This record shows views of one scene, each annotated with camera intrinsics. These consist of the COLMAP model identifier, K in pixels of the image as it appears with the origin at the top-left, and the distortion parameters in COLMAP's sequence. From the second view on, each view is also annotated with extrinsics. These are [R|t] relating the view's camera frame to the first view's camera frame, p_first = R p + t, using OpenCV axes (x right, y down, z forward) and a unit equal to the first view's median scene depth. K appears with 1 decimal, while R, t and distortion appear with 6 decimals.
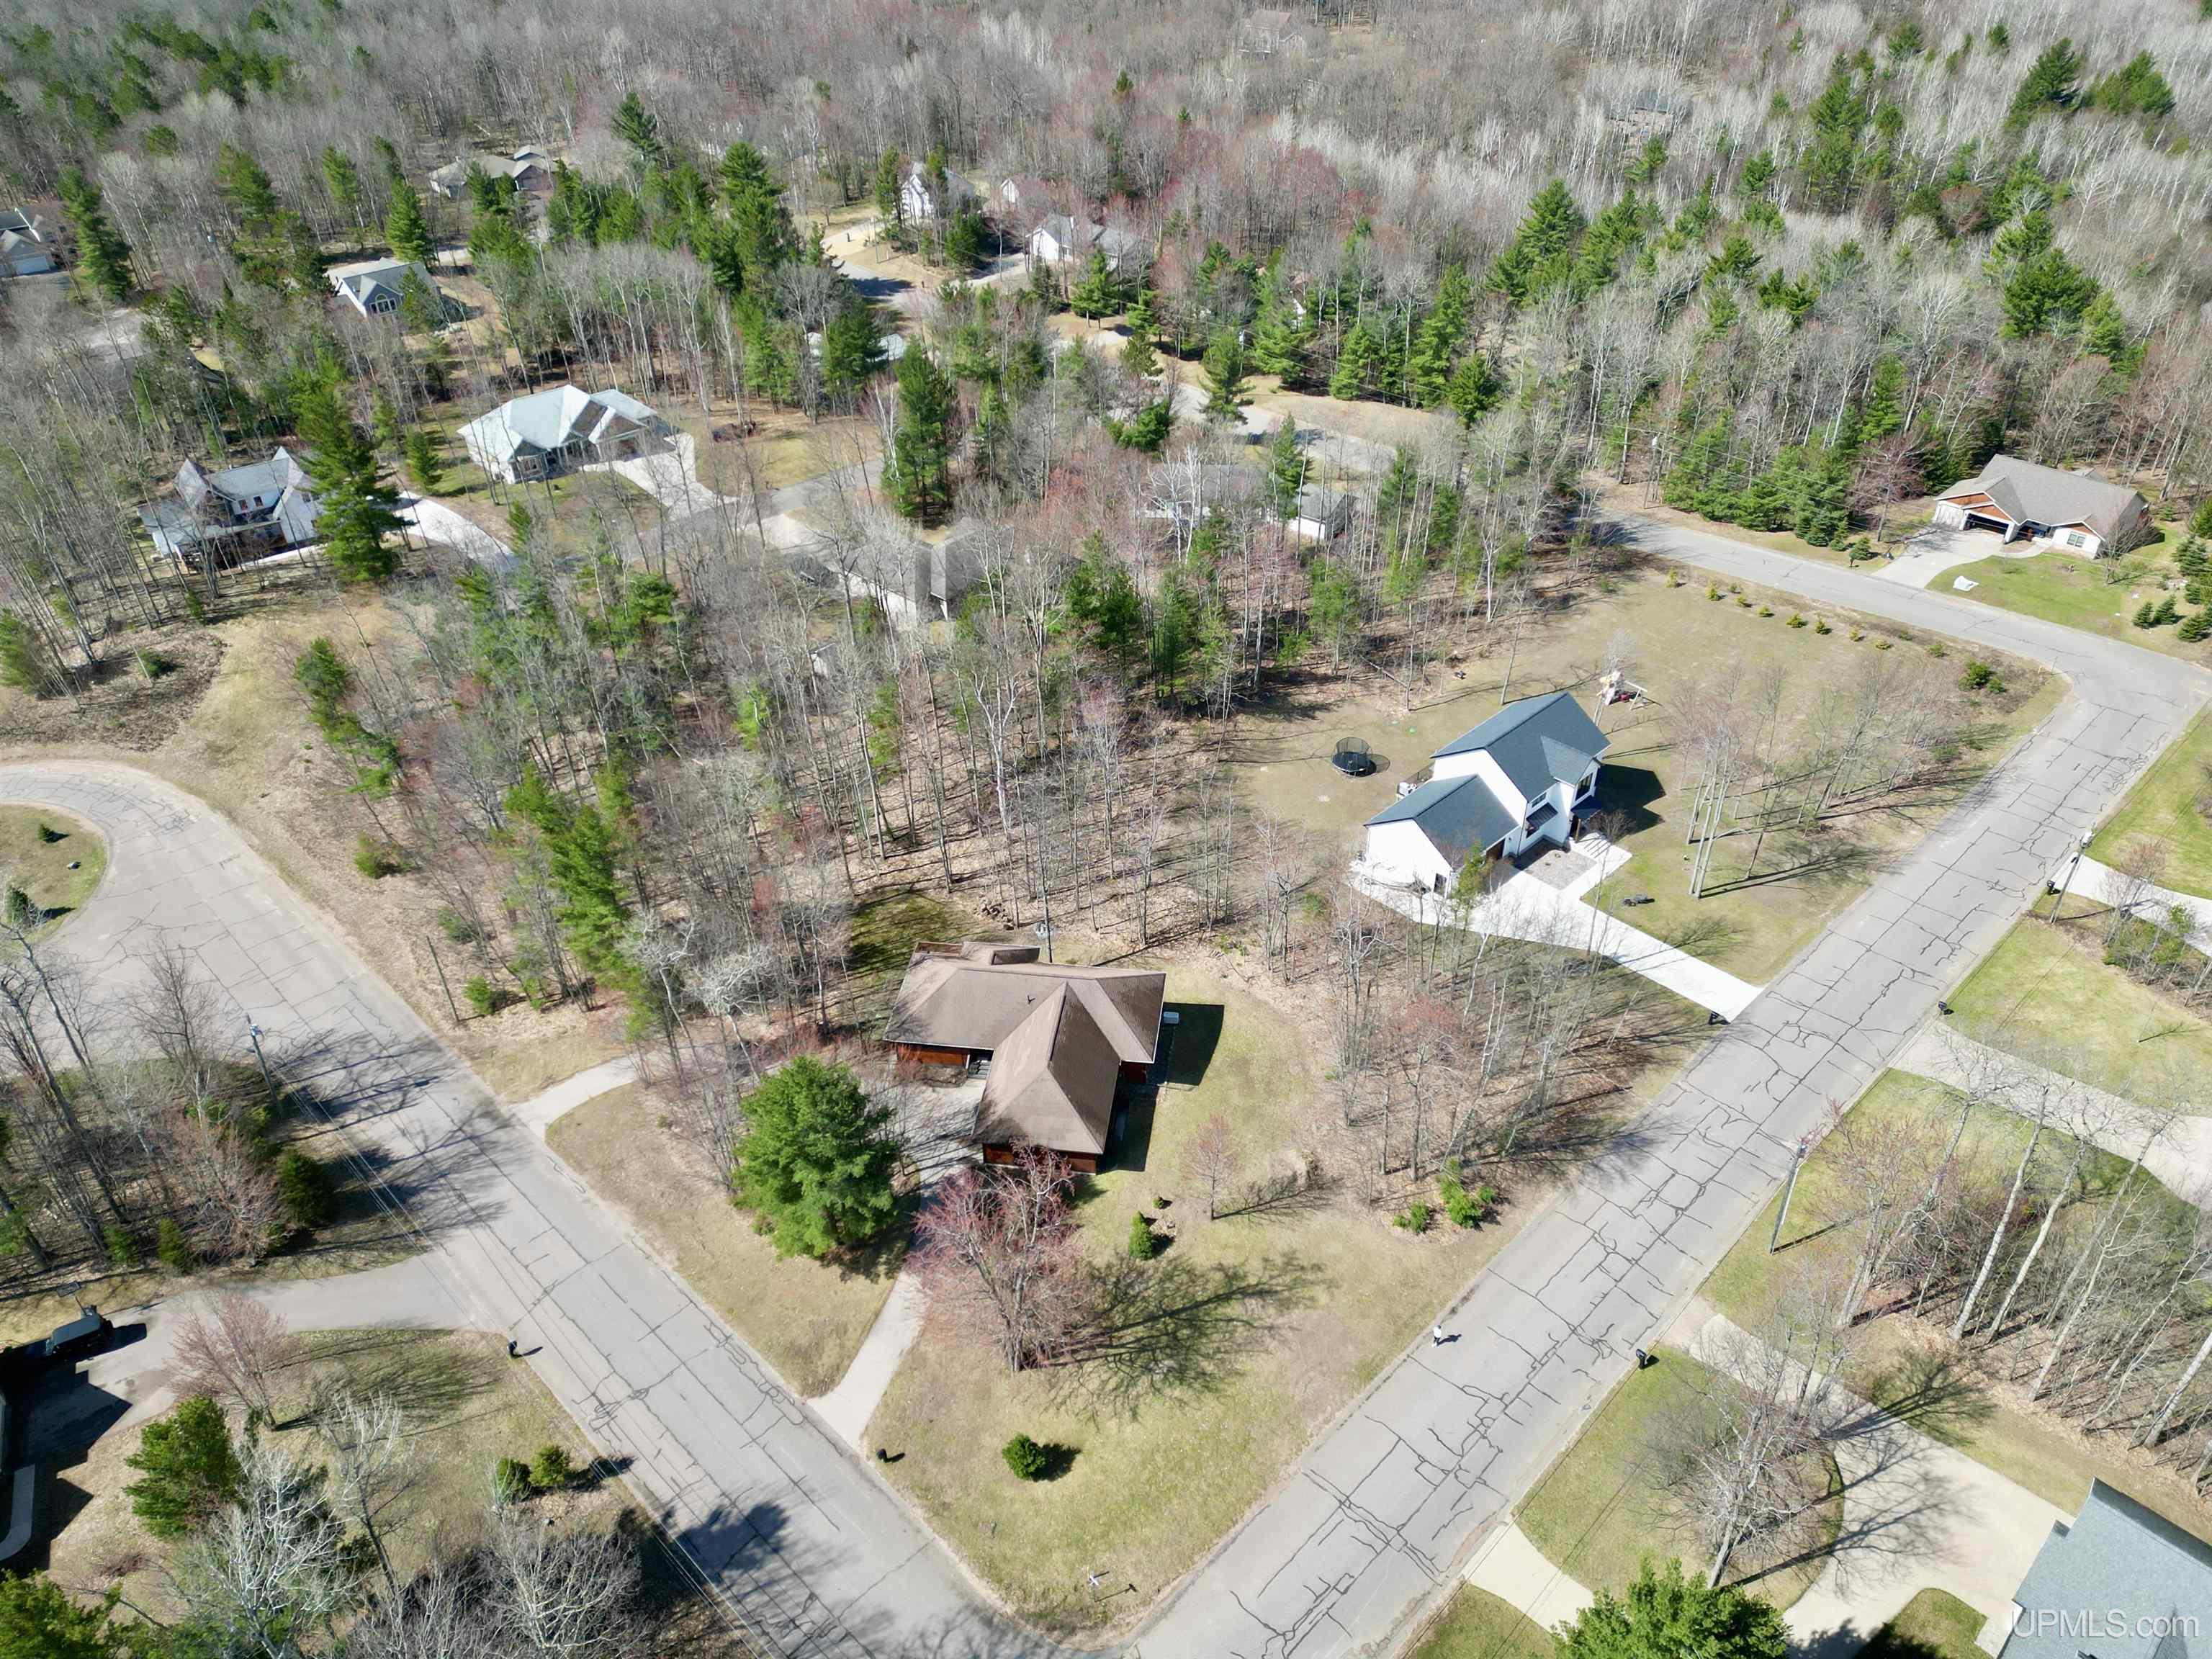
lens RADIAL K [[1513.0, 0, 1091.8], [0, 1513.0, 825.6], [0, 0, 1]] dist [0.086185, -0.081817]
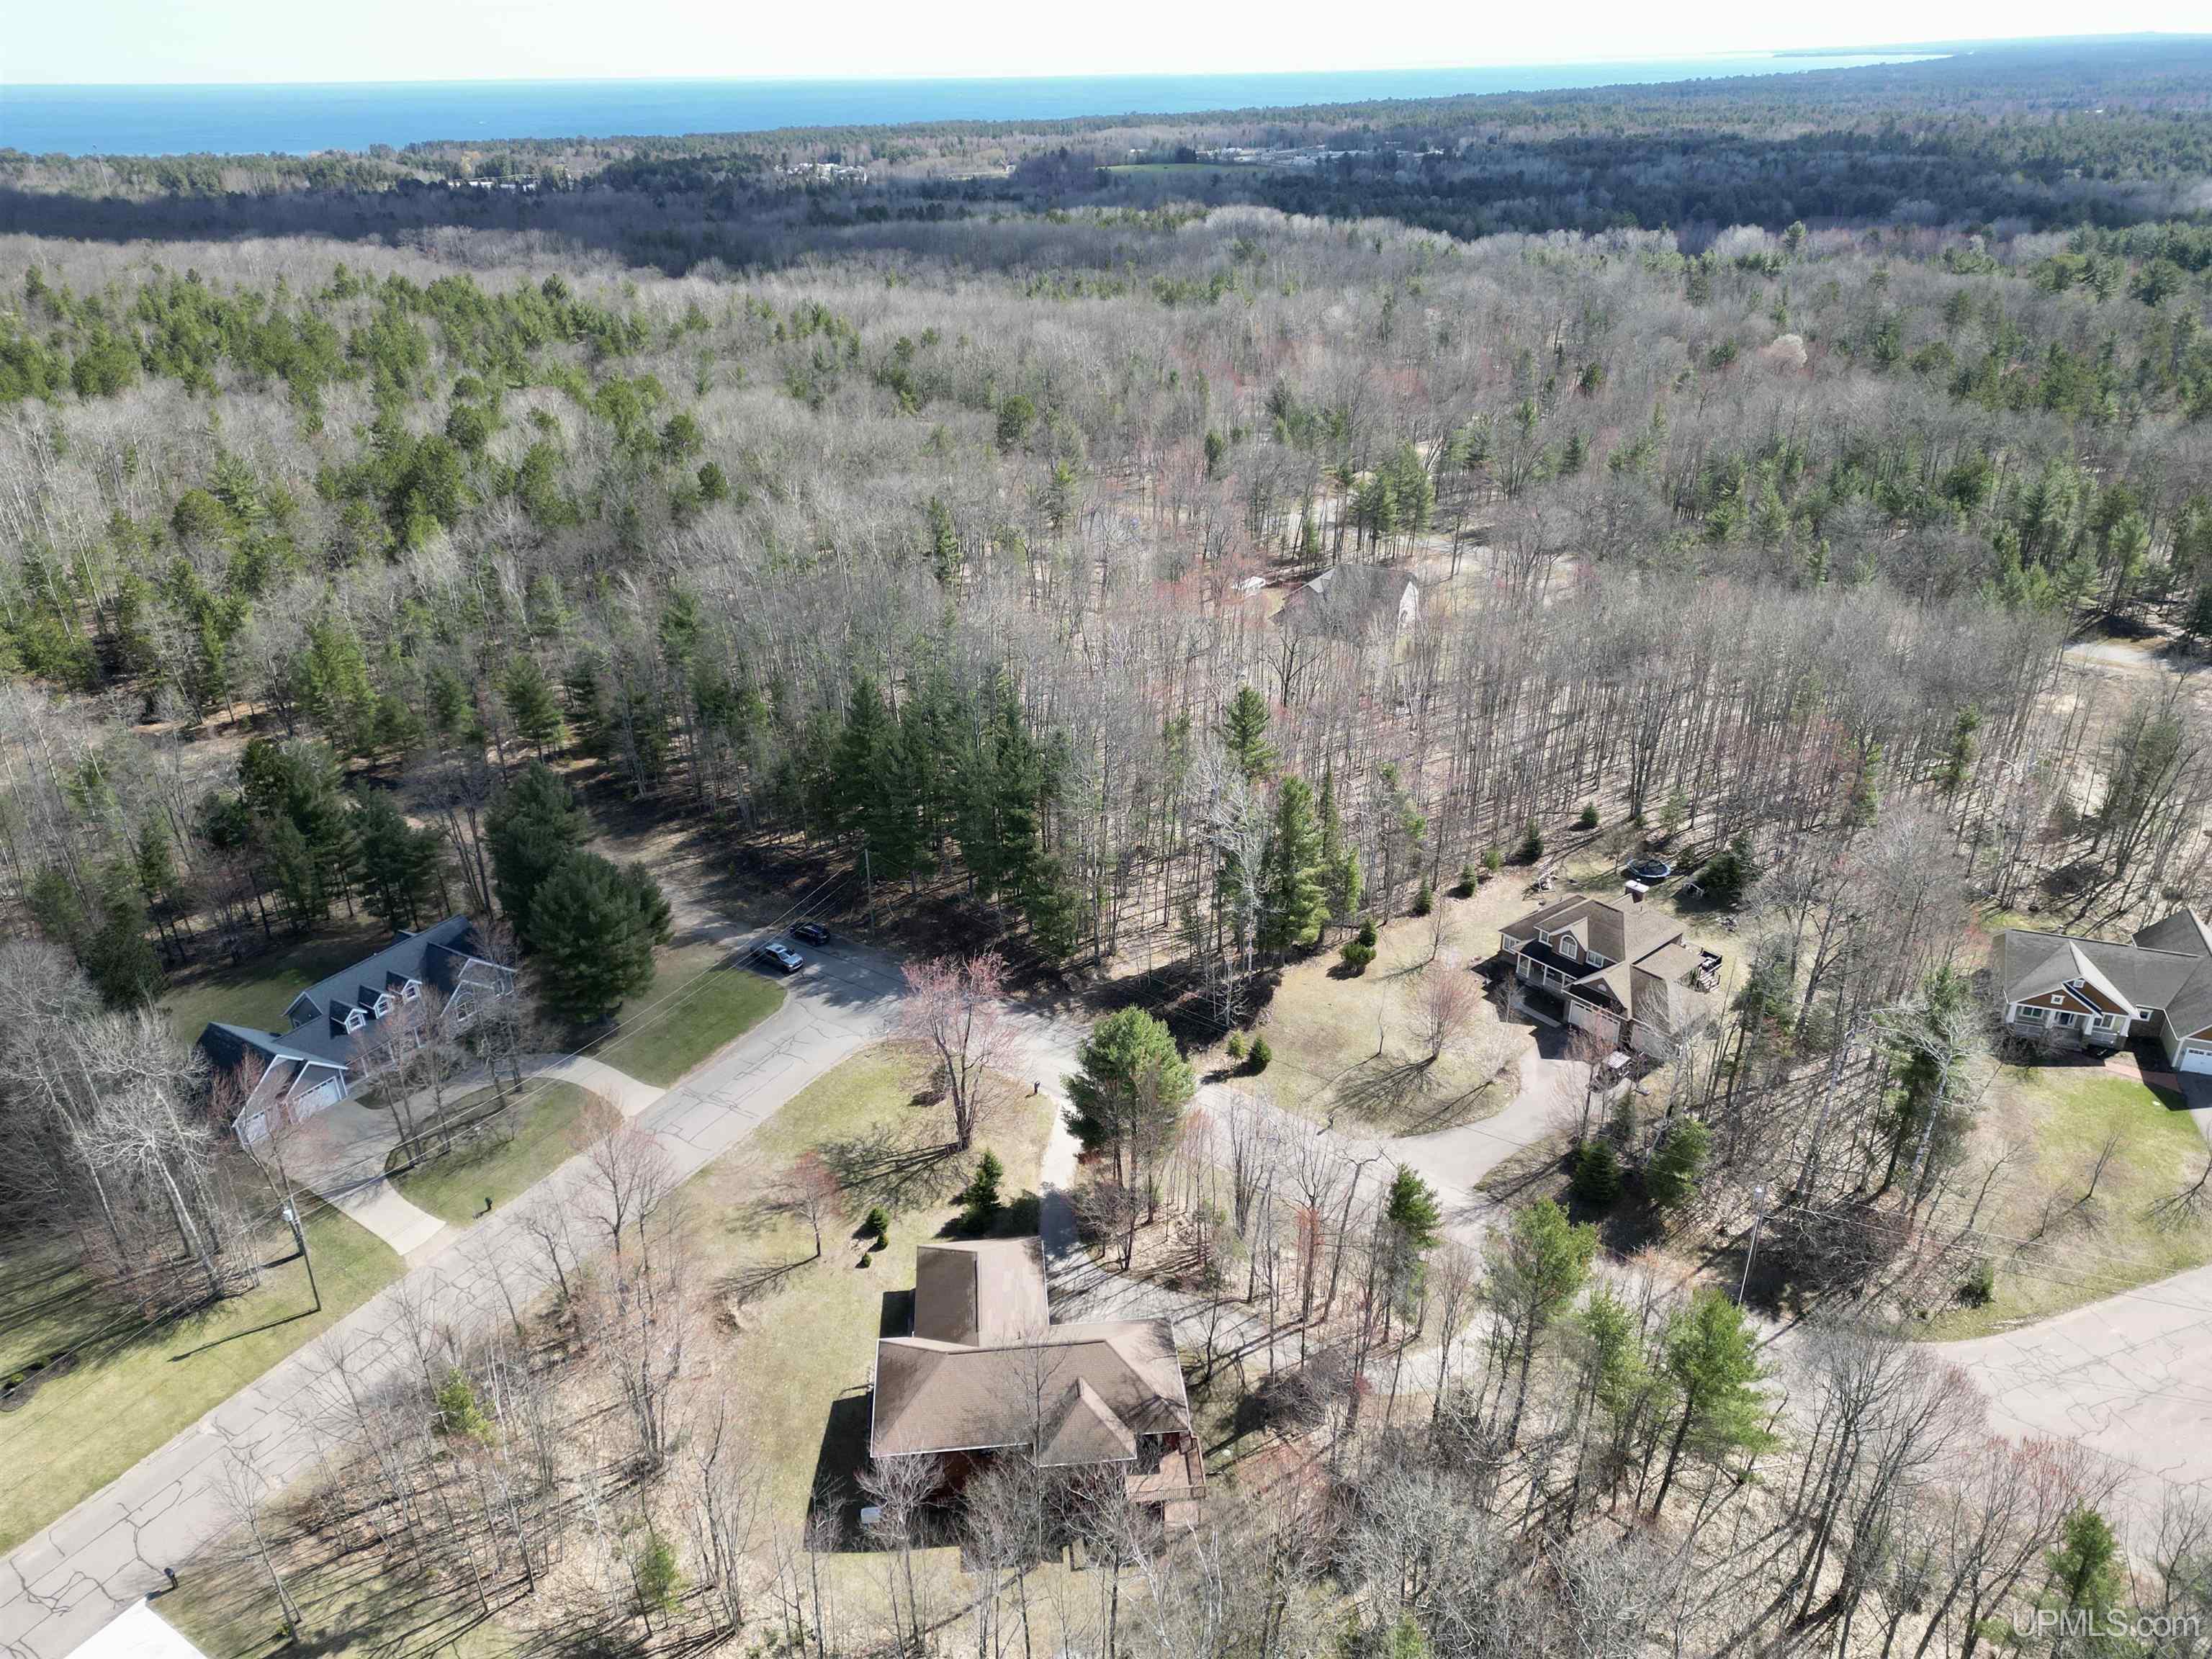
lens RADIAL K [[1502.0, 0, 1106.0], [0, 1502.0, 829.5], [0, 0, 1]] dist [0.110187, -0.103648]
pose [[-0.972329, 0.134927, -0.190712, 0.040960], [-0.104608, 0.478470, 0.871851, -0.845044], [0.208886, 0.867676, -0.451116, 1.191679]]
